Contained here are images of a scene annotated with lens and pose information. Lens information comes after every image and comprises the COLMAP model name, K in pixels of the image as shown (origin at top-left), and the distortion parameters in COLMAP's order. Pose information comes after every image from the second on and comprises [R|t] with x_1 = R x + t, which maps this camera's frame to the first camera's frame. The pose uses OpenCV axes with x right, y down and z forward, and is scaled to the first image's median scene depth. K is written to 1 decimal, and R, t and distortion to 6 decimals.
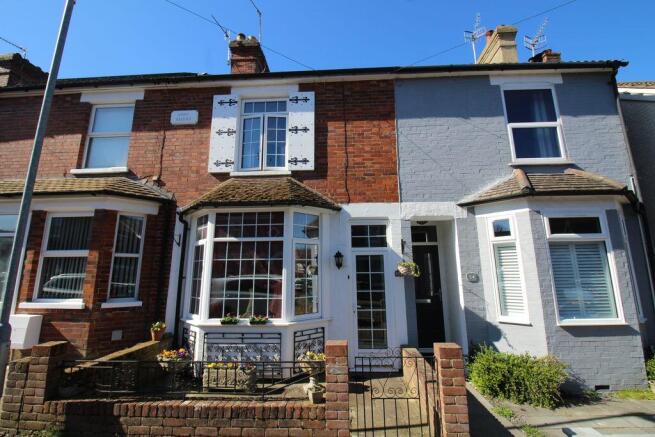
lens RADIAL K [[301.8, 0, 344.5], [0, 301.8, 219.5], [0, 0, 1]] dist [0.000501, -0.010480]
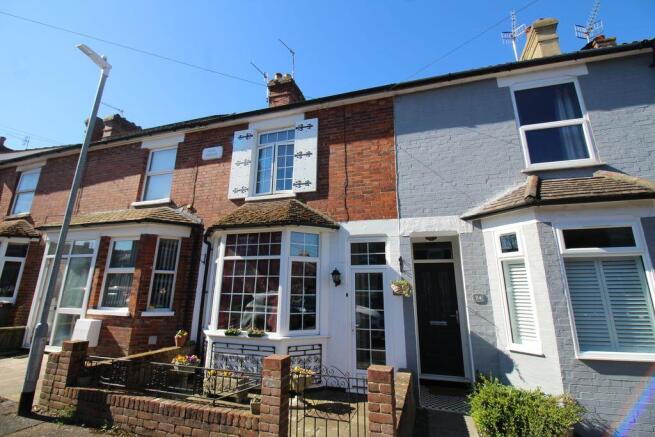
lens RADIAL K [[301.8, 0, 344.5], [0, 301.8, 219.5], [0, 0, 1]] dist [0.000501, -0.010480]
pose [[0.968089, -0.039323, -0.247503, 0.260377], [0.024269, 0.997681, -0.063584, 0.004276], [0.249430, 0.055548, 0.966798, 0.013100]]
